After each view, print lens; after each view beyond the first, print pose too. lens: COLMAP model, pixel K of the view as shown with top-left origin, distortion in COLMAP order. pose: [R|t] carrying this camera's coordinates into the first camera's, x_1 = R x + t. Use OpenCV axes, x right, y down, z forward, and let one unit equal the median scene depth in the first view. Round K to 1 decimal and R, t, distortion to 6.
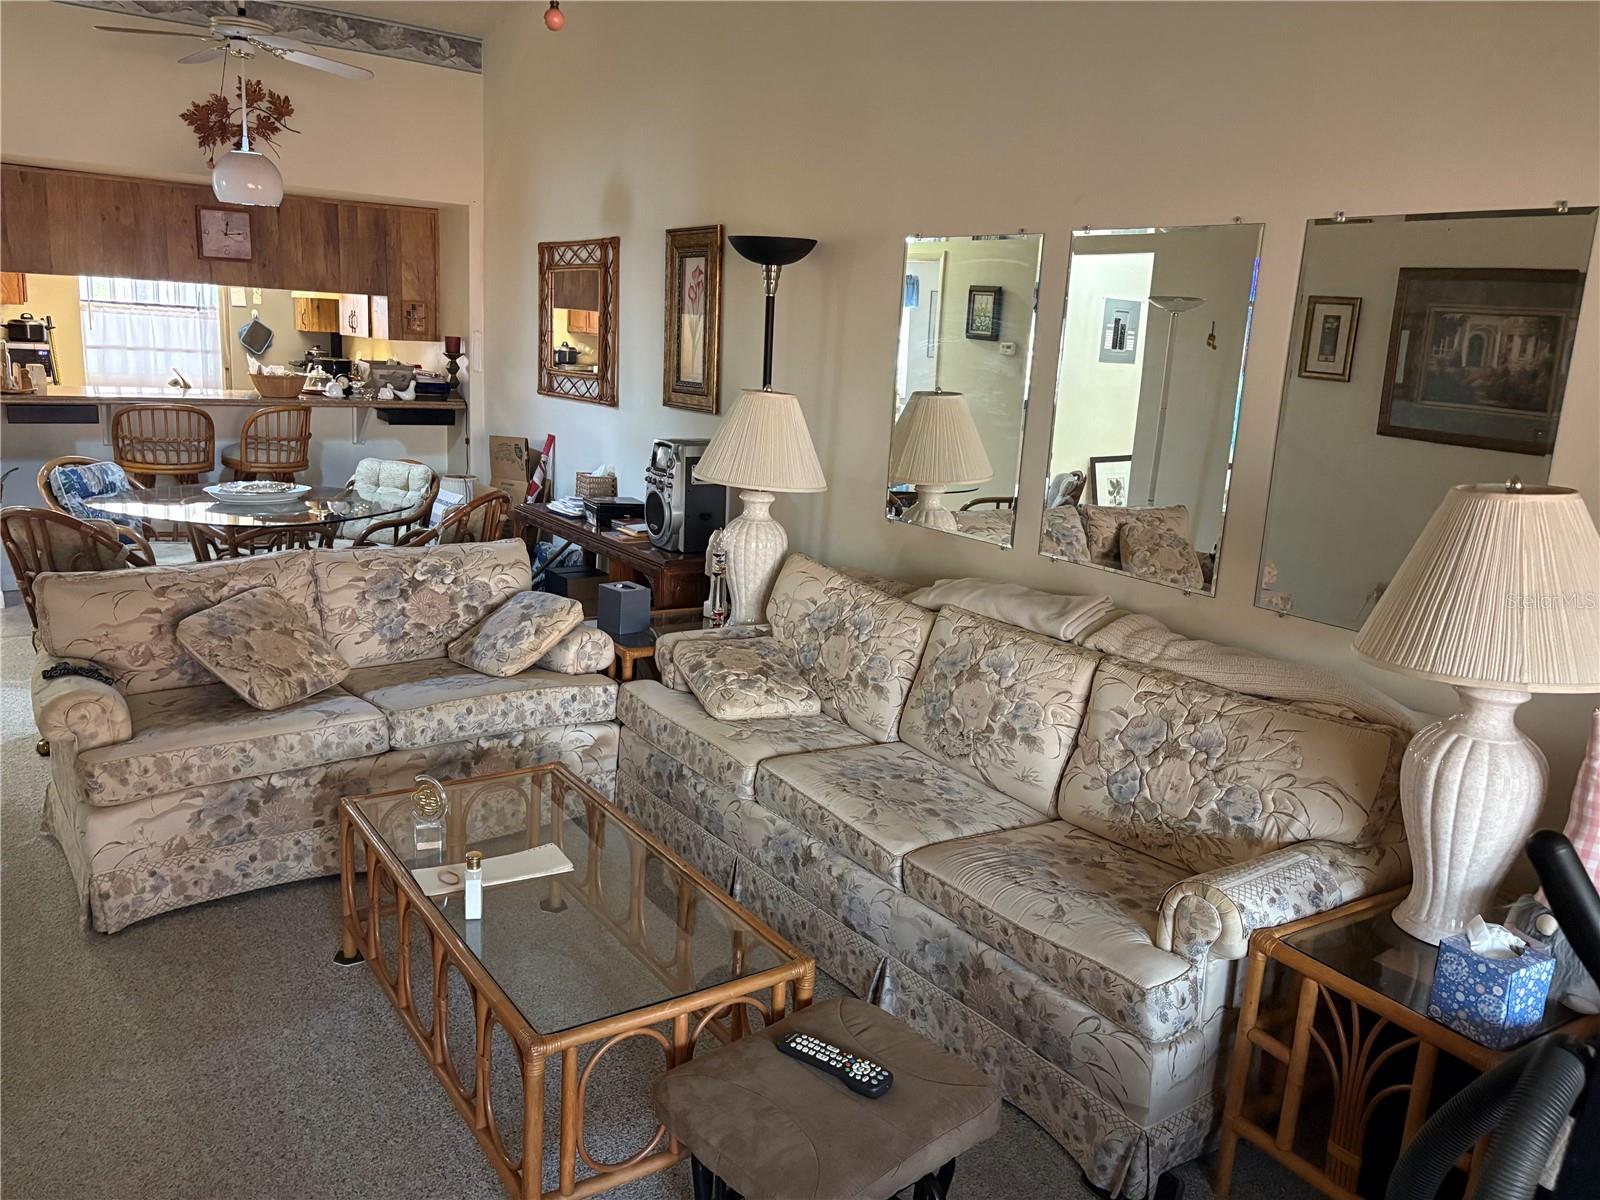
lens RADIAL K [[1195.3, 0, 794.9], [0, 1195.3, 595.9], [0, 0, 1]] dist [0.041333, -0.048733]
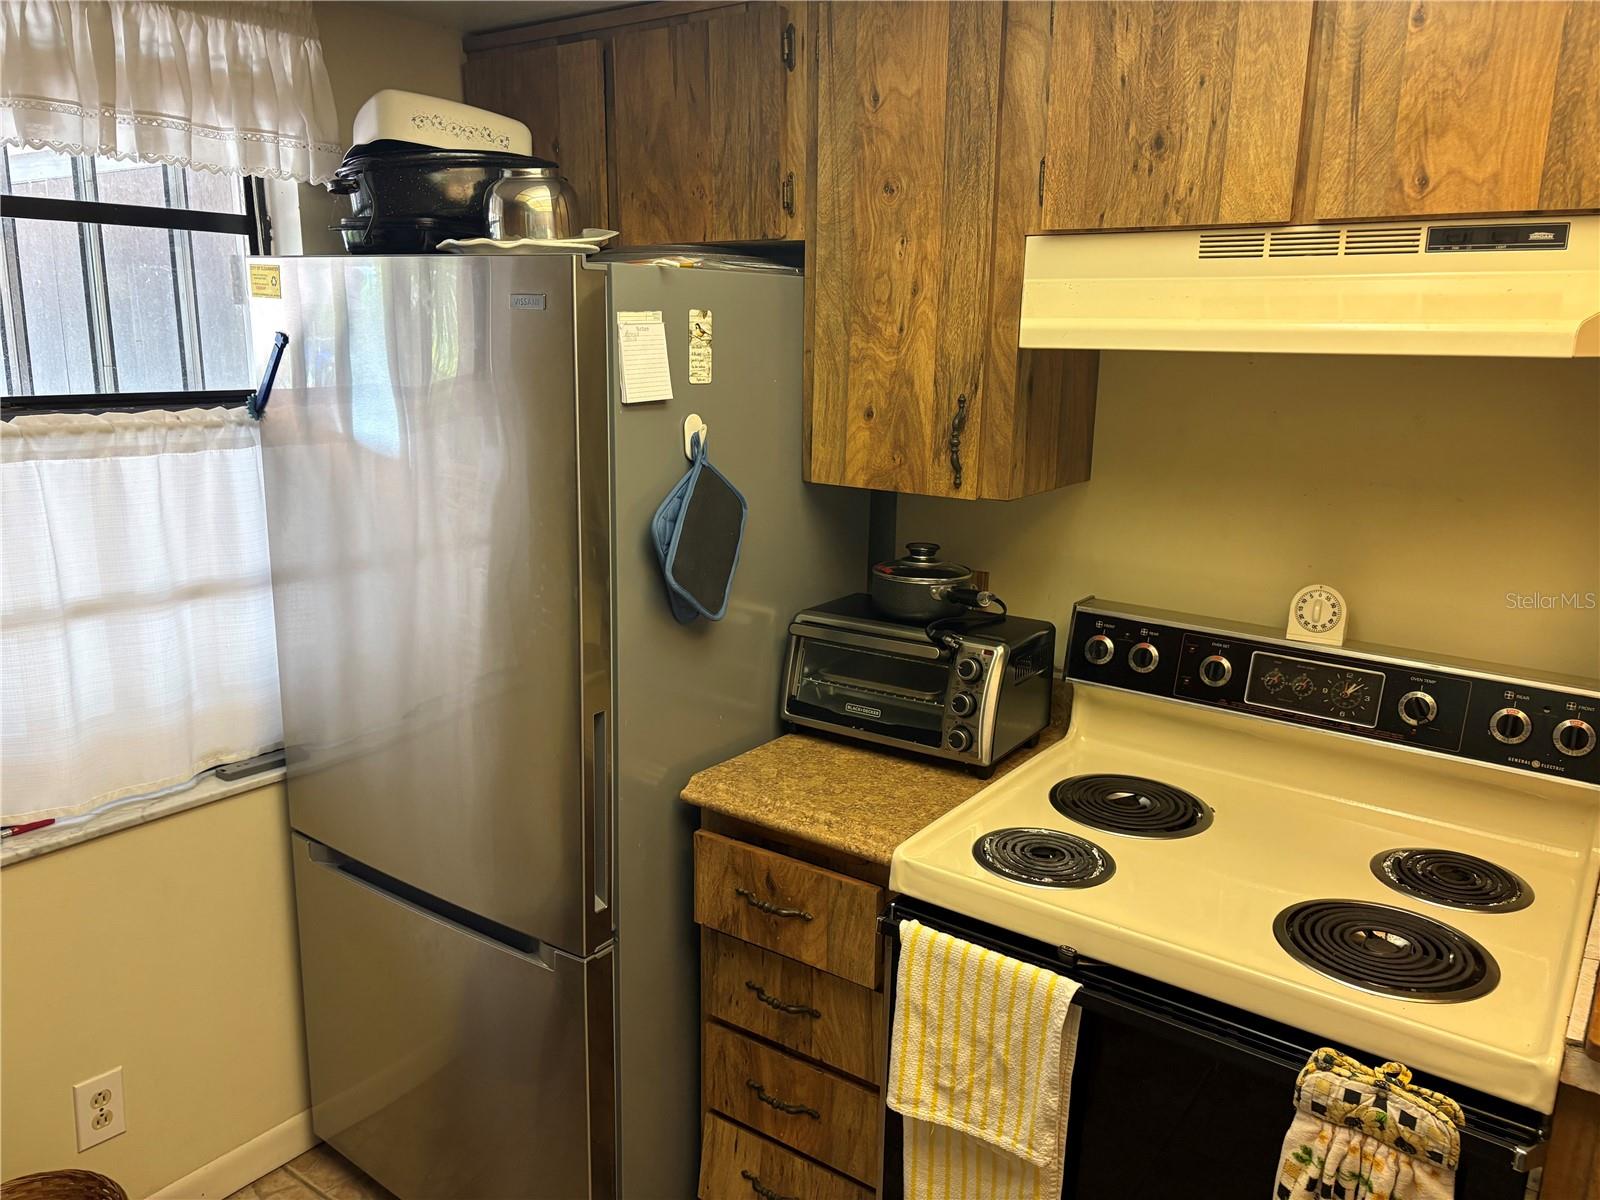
lens RADIAL K [[1195.3, 0, 799.7], [0, 1195.3, 603.1], [0, 0, 1]] dist [0.041333, -0.048733]
pose [[0.945510, -0.108623, 0.306941, -0.736647], [0.103887, 0.994081, 0.031779, -0.310294], [-0.308576, 0.001840, 0.951198, 1.180393]]
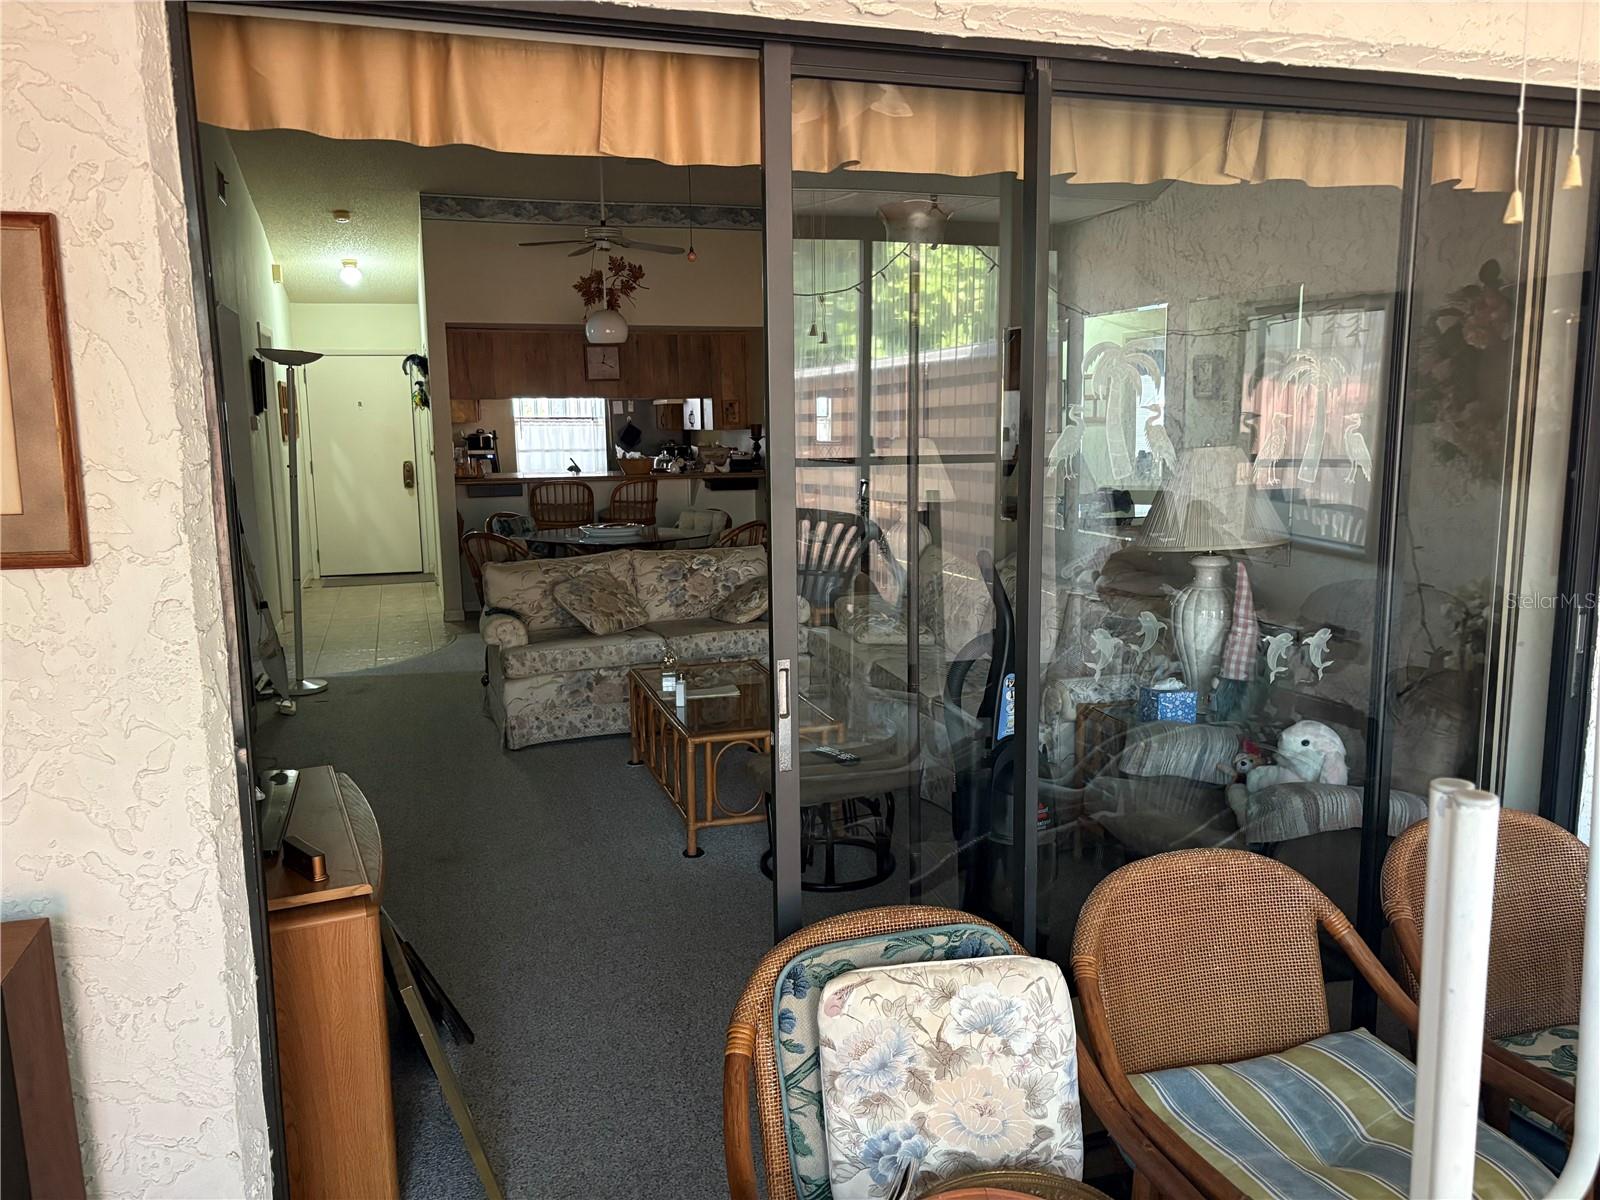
lens RADIAL K [[1195.3, 0, 826.4], [0, 1195.3, 610.7], [0, 0, 1]] dist [0.041333, -0.048733]
pose [[0.960040, -0.018795, -0.279230, 0.193036], [0.001150, 0.997999, -0.063224, 0.093627], [0.279859, 0.060376, 0.958141, -0.302472]]
